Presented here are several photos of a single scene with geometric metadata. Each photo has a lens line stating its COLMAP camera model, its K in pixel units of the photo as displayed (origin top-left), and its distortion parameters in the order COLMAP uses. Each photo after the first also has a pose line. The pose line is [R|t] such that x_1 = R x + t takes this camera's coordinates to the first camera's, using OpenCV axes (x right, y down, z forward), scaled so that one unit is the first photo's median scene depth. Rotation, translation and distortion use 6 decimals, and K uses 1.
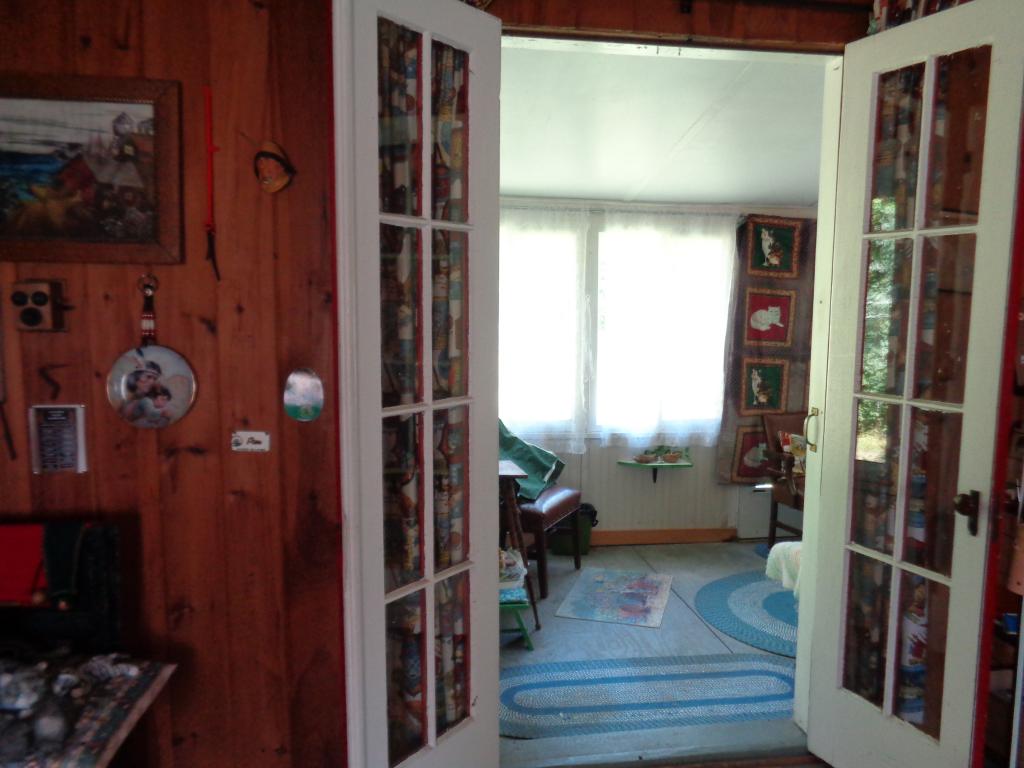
lens RADIAL K [[771.2, 0, 513.1], [0, 771.2, 384.5], [0, 0, 1]] dist [-0.005334, 0.002438]
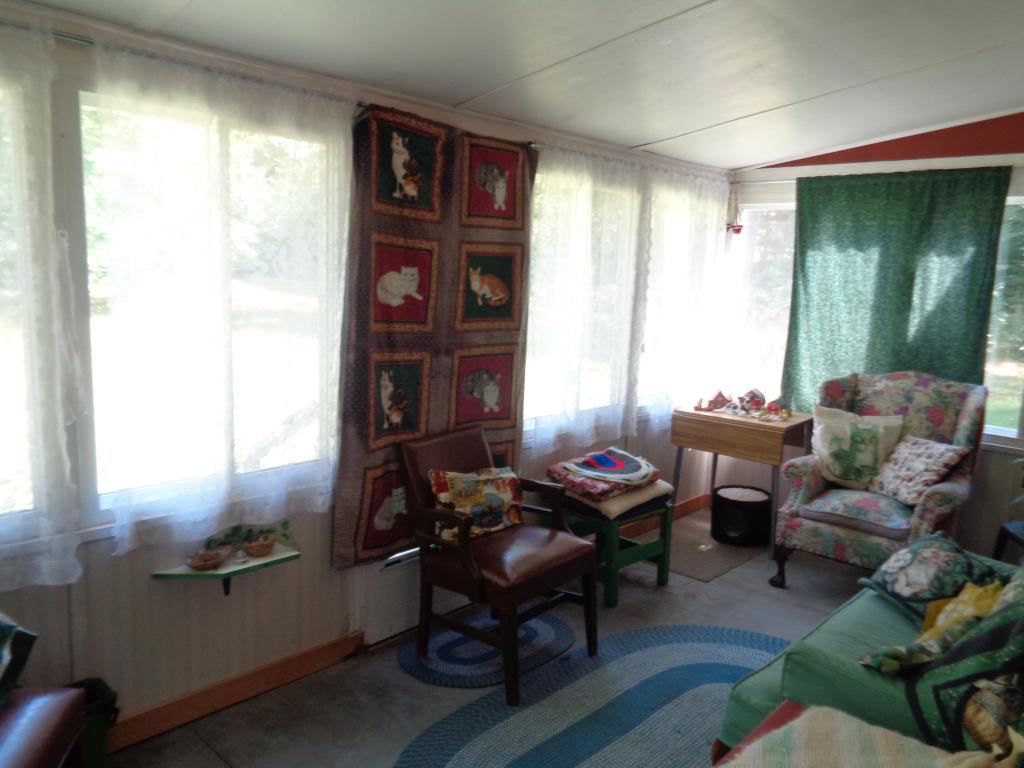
lens RADIAL K [[771.2, 0, 510.5], [0, 771.2, 380.8], [0, 0, 1]] dist [-0.005334, 0.002438]
pose [[0.782328, -0.067656, 0.619182, 0.017787], [0.034720, 0.997274, 0.065102, -0.048225], [-0.621899, -0.029433, 0.782544, 0.472756]]
